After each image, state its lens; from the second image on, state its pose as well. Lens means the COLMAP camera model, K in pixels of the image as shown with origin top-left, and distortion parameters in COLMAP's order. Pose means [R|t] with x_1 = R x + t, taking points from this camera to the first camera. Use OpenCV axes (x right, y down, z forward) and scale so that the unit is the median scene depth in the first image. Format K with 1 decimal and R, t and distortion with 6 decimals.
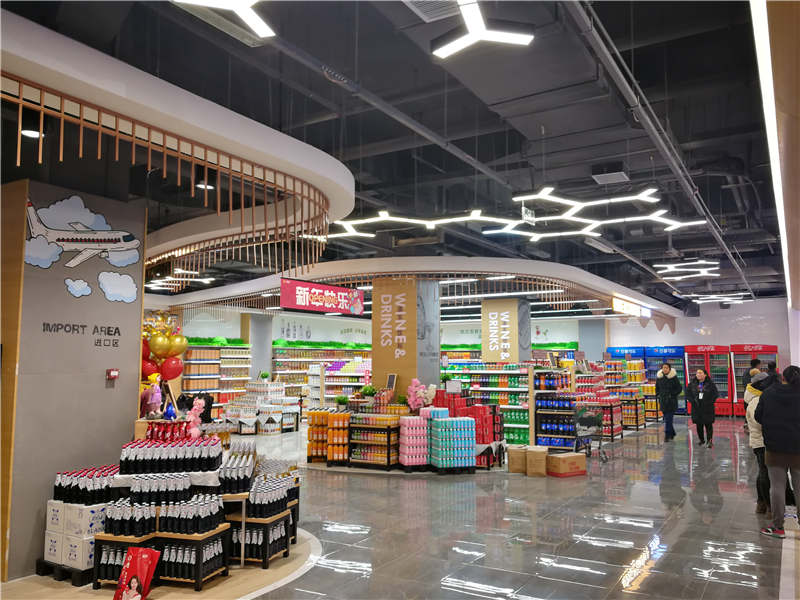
lens RADIAL K [[660.6, 0, 400.0], [0, 660.6, 300.0], [0, 0, 1]] dist [0.002677, -0.009369]
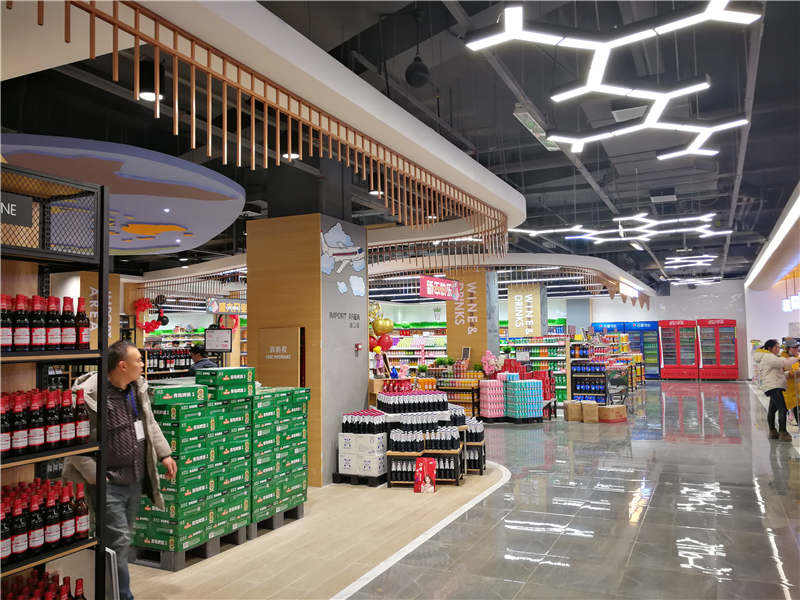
lens RADIAL K [[647.1, 0, 400.0], [0, 647.1, 300.0], [0, 0, 1]] dist [0.004378, -0.001854]
pose [[0.996391, -0.009426, 0.084362, -0.255070], [0.006580, 0.999402, 0.033944, -0.020170], [-0.084632, -0.033266, 0.995857, -0.215983]]
